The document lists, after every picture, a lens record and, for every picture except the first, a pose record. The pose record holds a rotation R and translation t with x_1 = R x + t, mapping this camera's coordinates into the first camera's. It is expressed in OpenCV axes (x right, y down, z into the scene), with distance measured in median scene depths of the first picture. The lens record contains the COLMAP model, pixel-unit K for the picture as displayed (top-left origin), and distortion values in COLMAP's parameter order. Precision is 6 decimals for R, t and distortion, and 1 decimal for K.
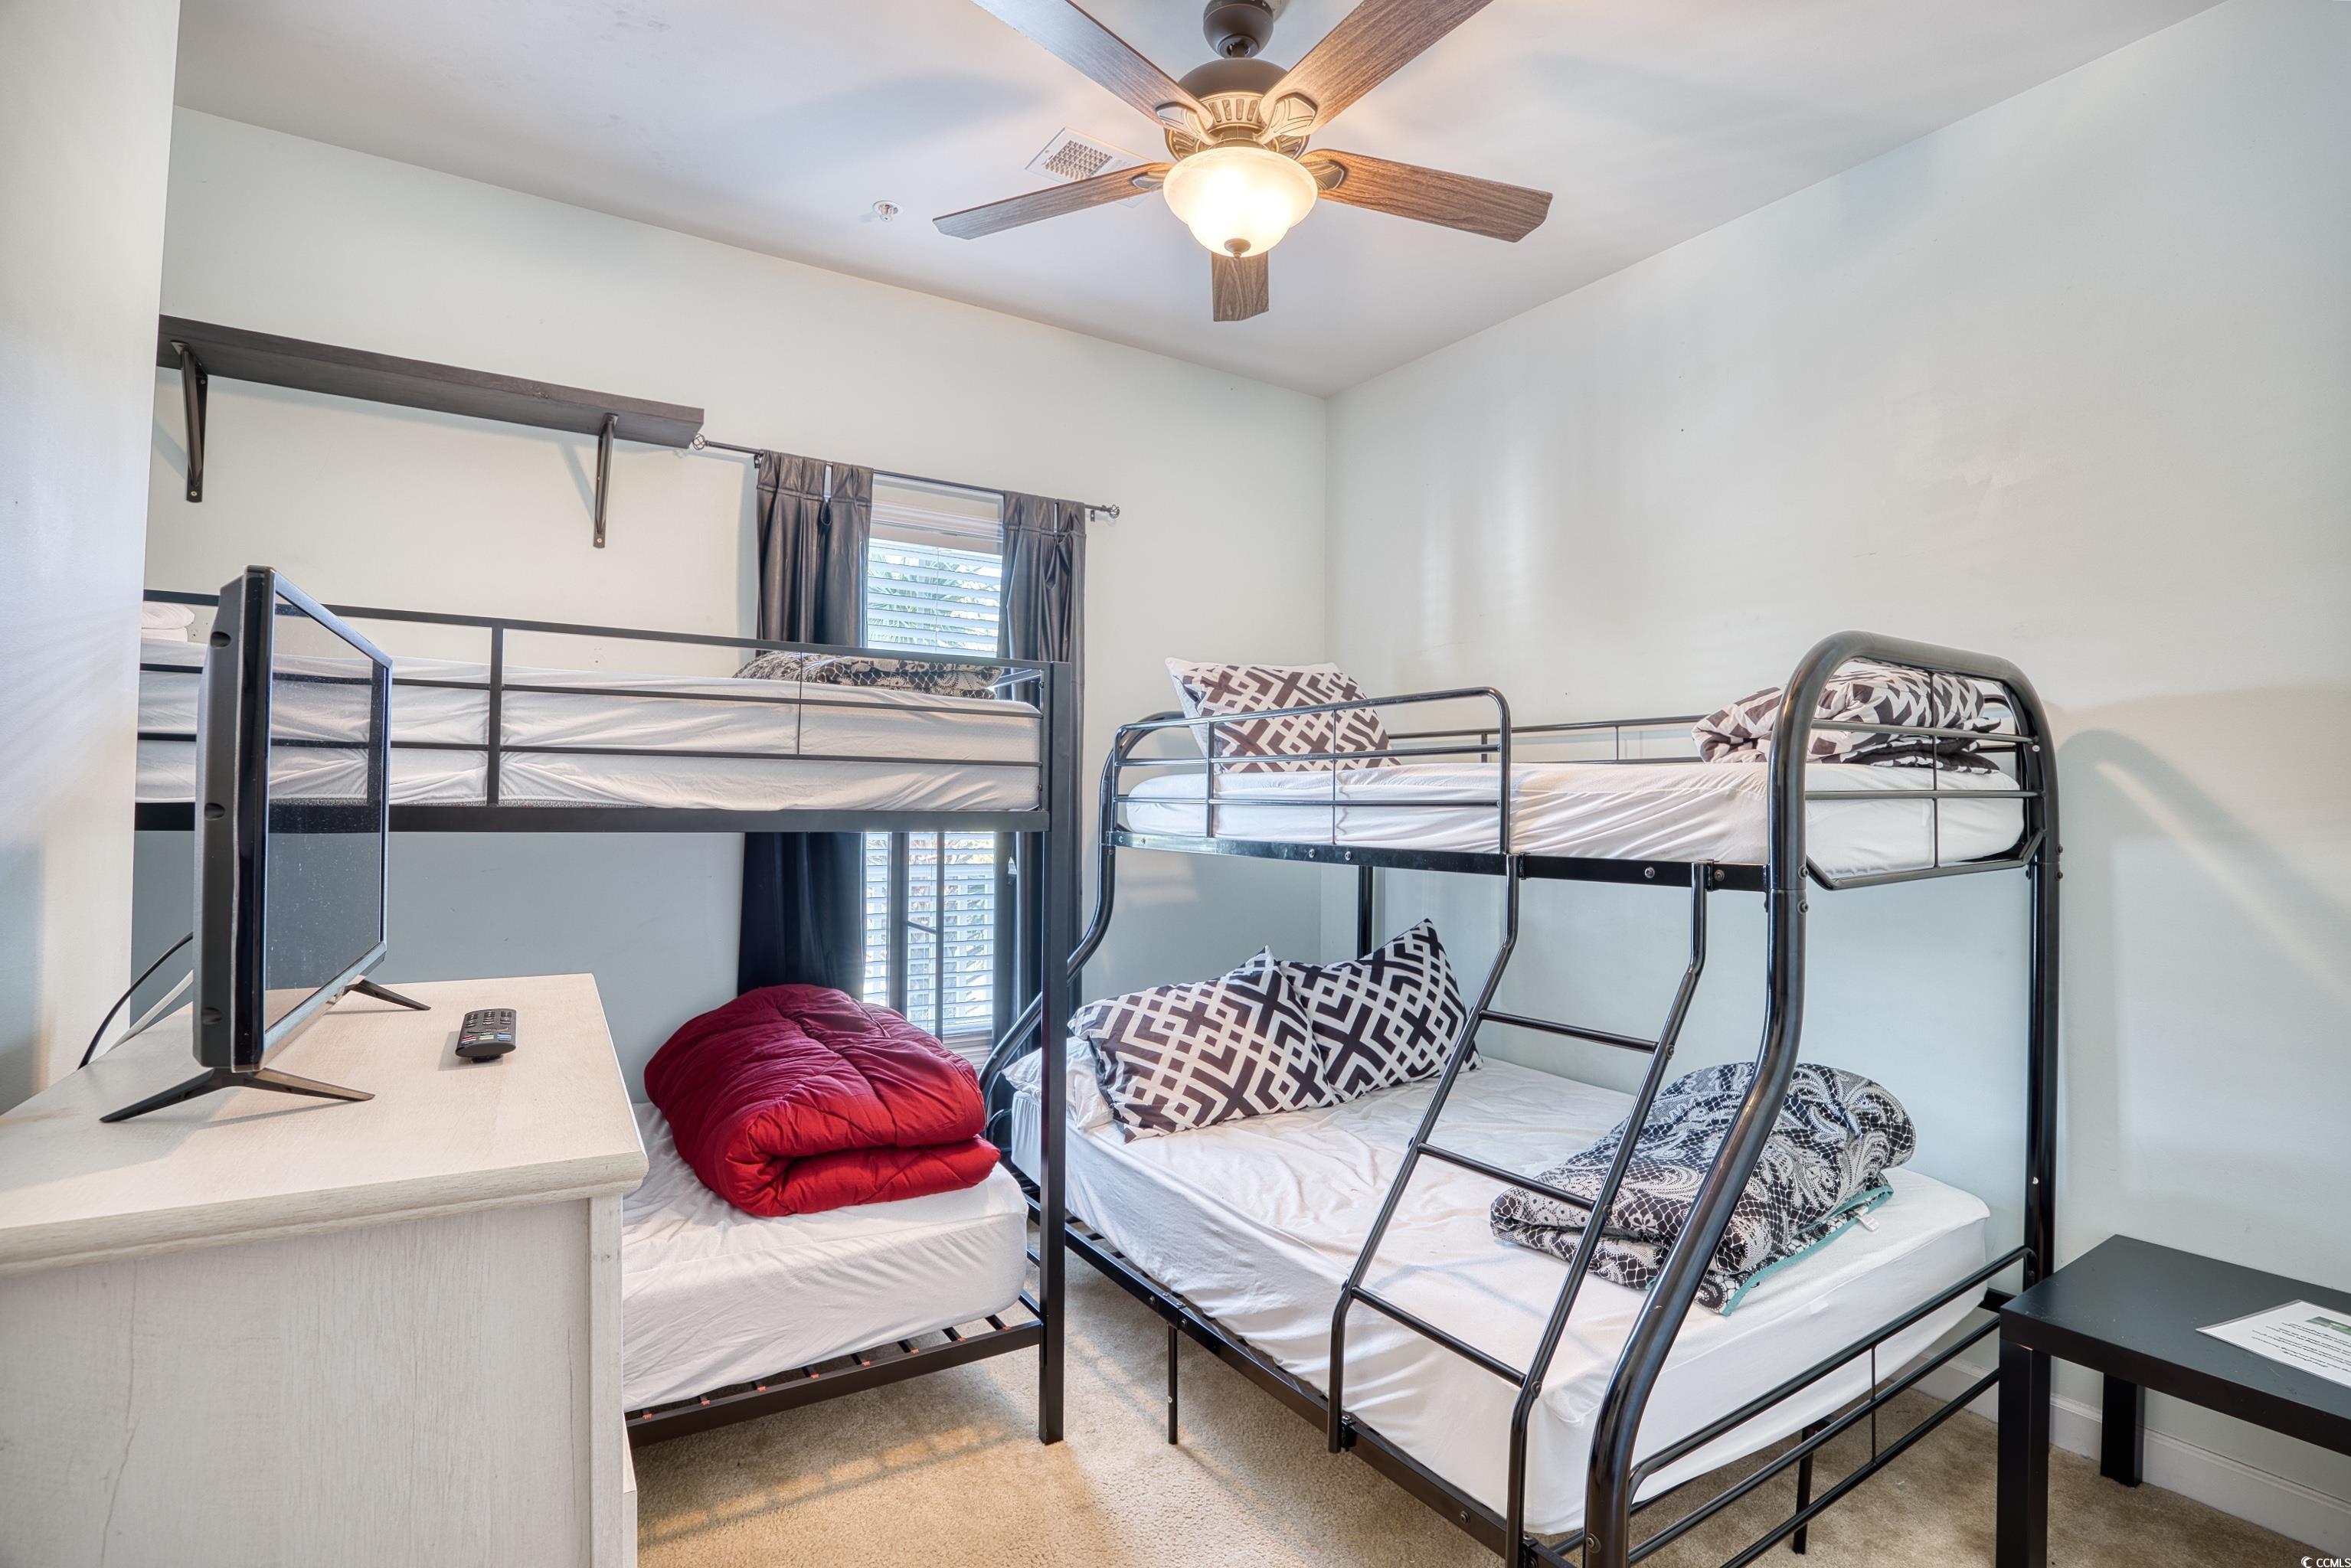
lens RADIAL K [[1105.0, 0, 1168.2], [0, 1105.0, 783.6], [0, 0, 1]] dist [-0.057431, 0.016936]
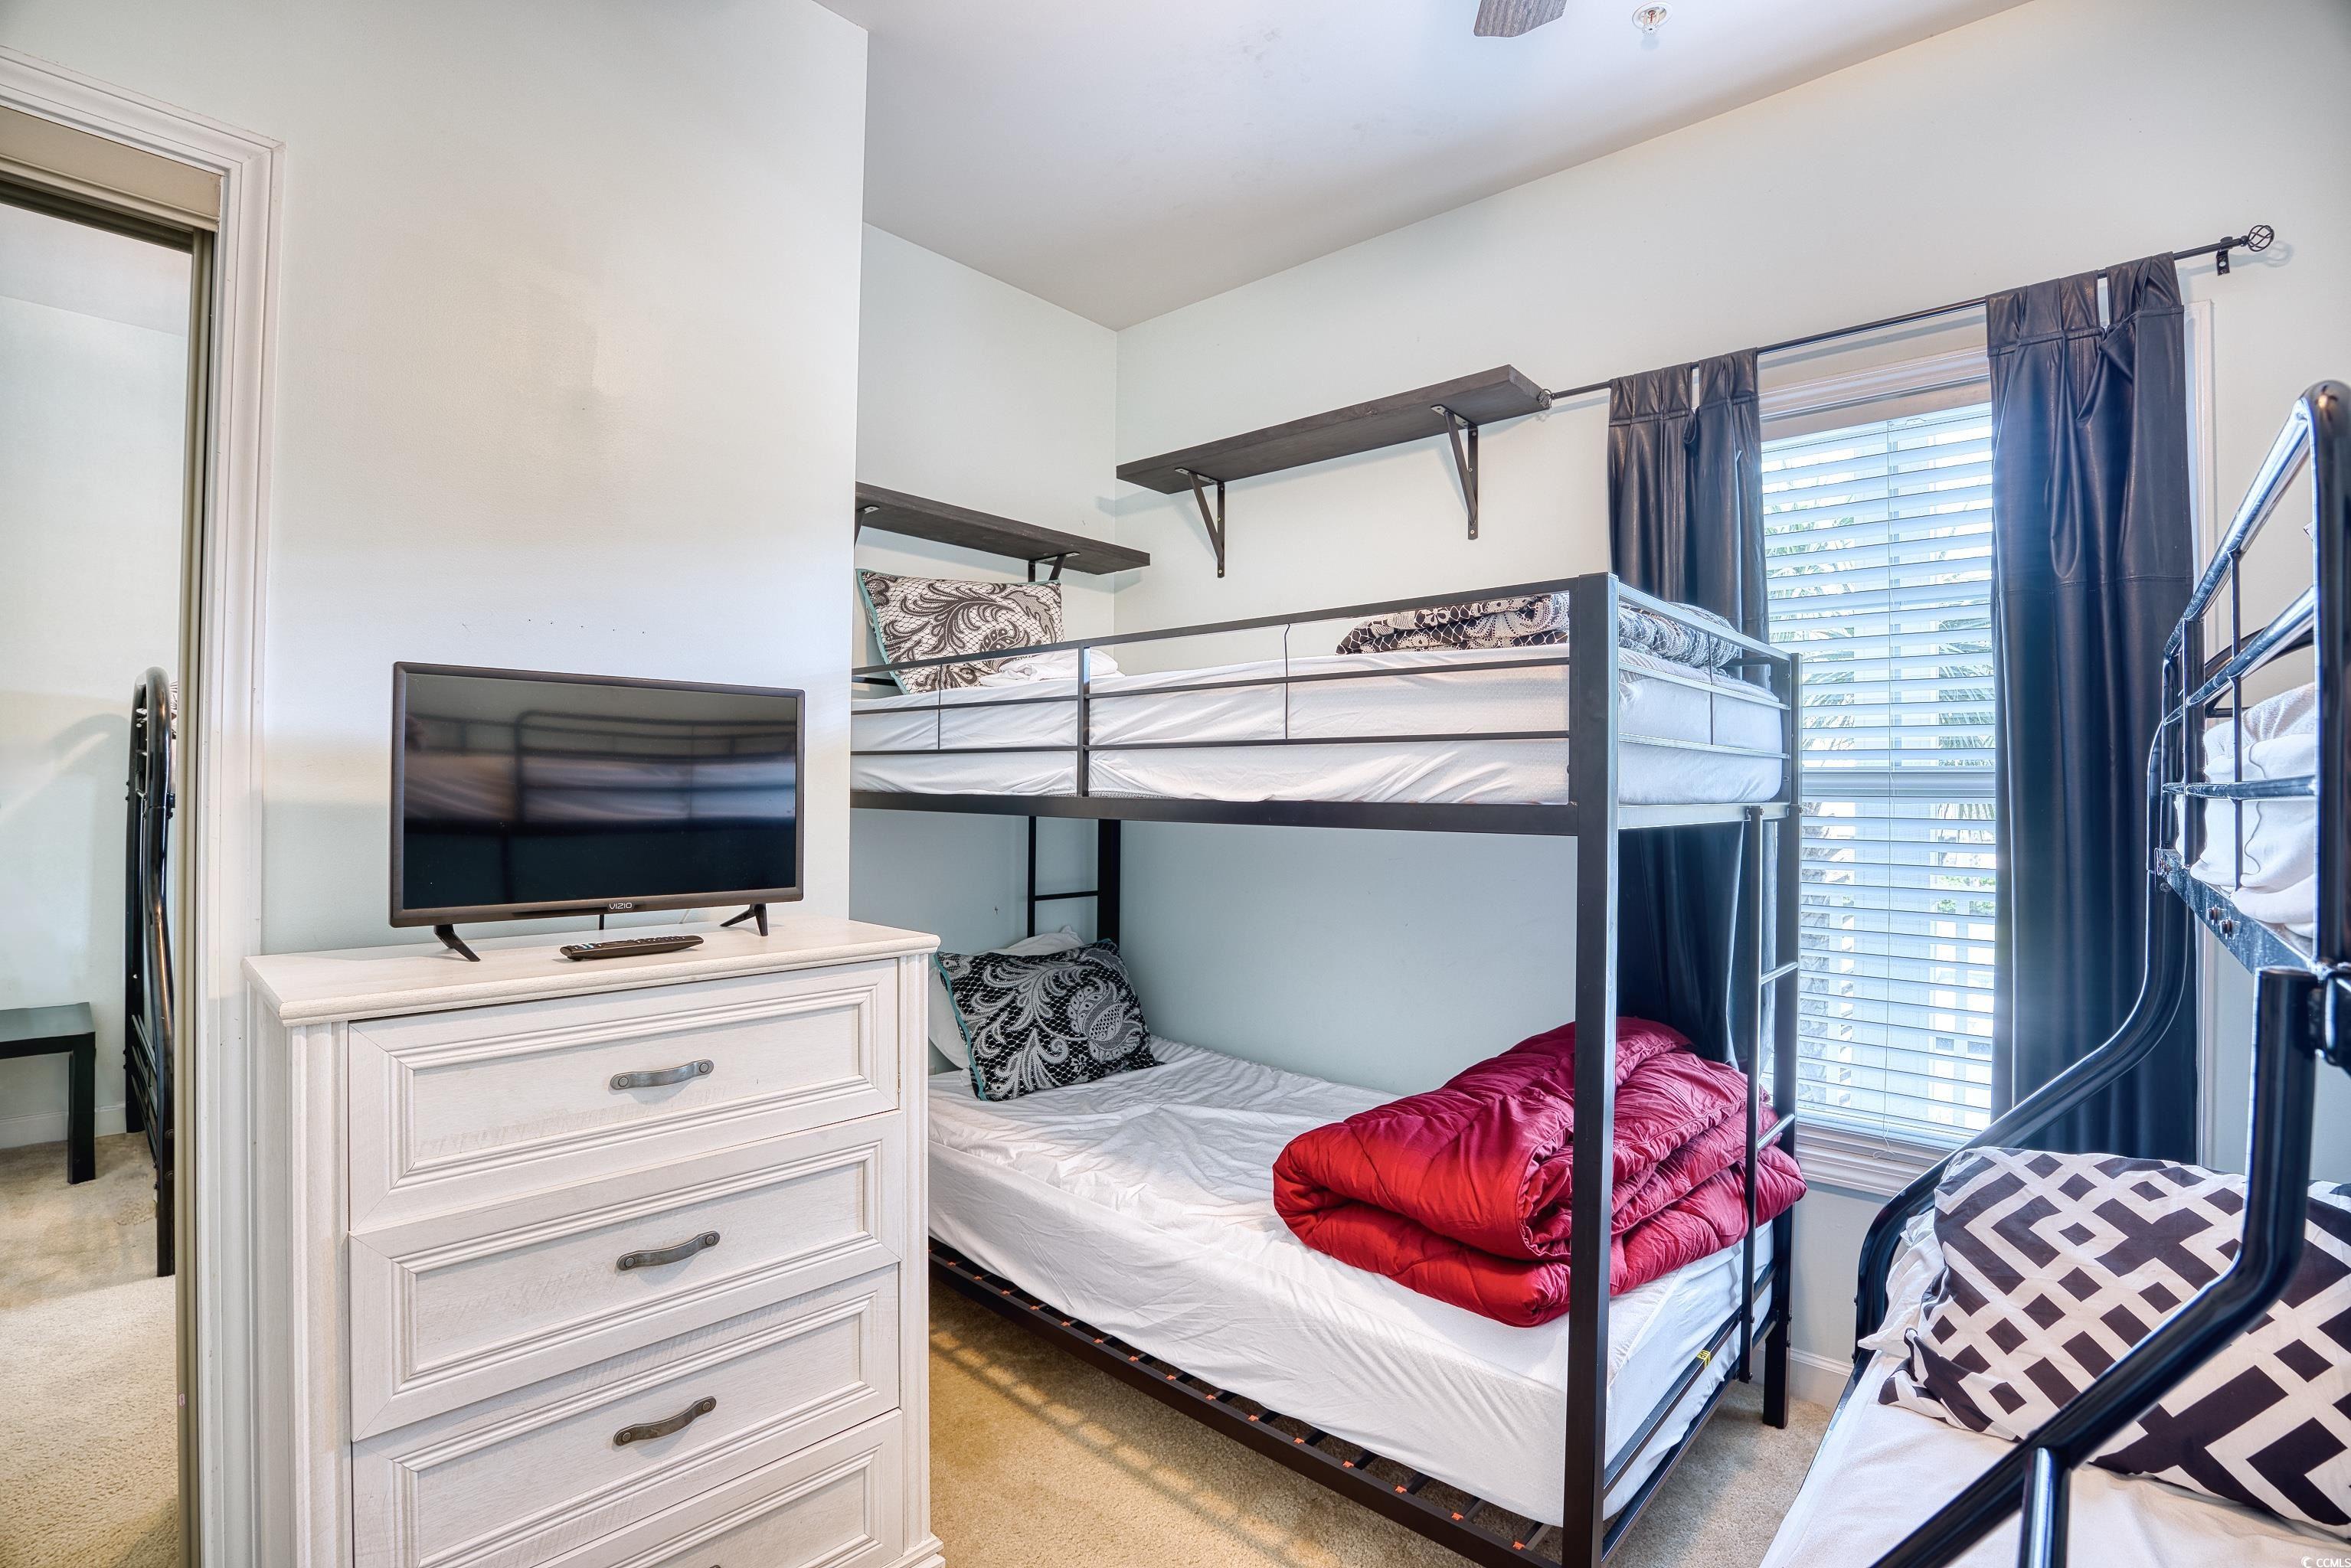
lens RADIAL K [[1105.0, 0, 1168.2], [0, 1105.0, 783.6], [0, 0, 1]] dist [-0.057431, 0.016936]
pose [[0.275552, -0.018106, -0.961116, 0.452482], [0.010200, 0.999821, -0.015911, 0.021013], [0.961232, -0.005419, 0.275688, 0.588906]]
